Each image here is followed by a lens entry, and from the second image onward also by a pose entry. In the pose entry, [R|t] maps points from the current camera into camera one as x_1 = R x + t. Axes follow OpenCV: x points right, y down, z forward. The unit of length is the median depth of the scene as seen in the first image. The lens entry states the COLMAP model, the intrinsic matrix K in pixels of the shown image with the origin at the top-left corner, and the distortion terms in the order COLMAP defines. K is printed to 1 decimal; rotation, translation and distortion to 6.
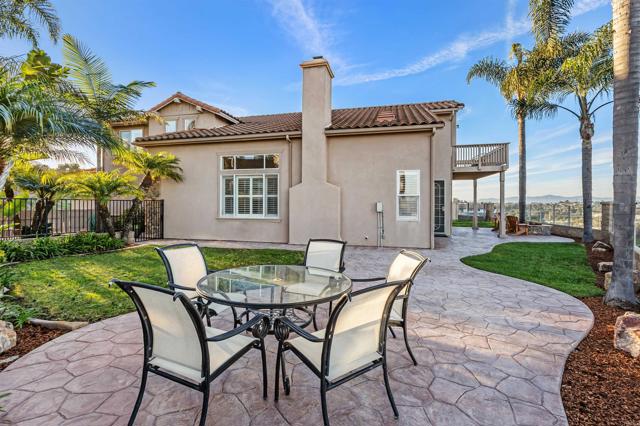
lens RADIAL K [[284.5, 0, 322.4], [0, 284.5, 204.8], [0, 0, 1]] dist [-0.000754, -0.000805]
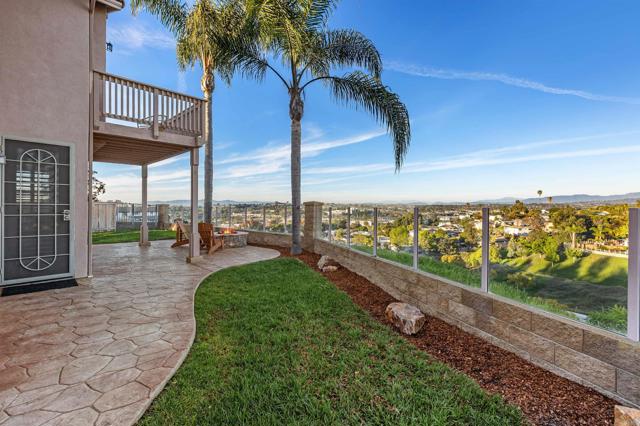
lens RADIAL K [[284.5, 0, 322.4], [0, 284.5, 204.8], [0, 0, 1]] dist [-0.000754, -0.000805]
pose [[0.489088, 0.003559, 0.872227, 0.246096], [0.003224, 0.999977, -0.005888, 0.002311], [-0.872228, 0.005691, 0.489066, 0.474473]]
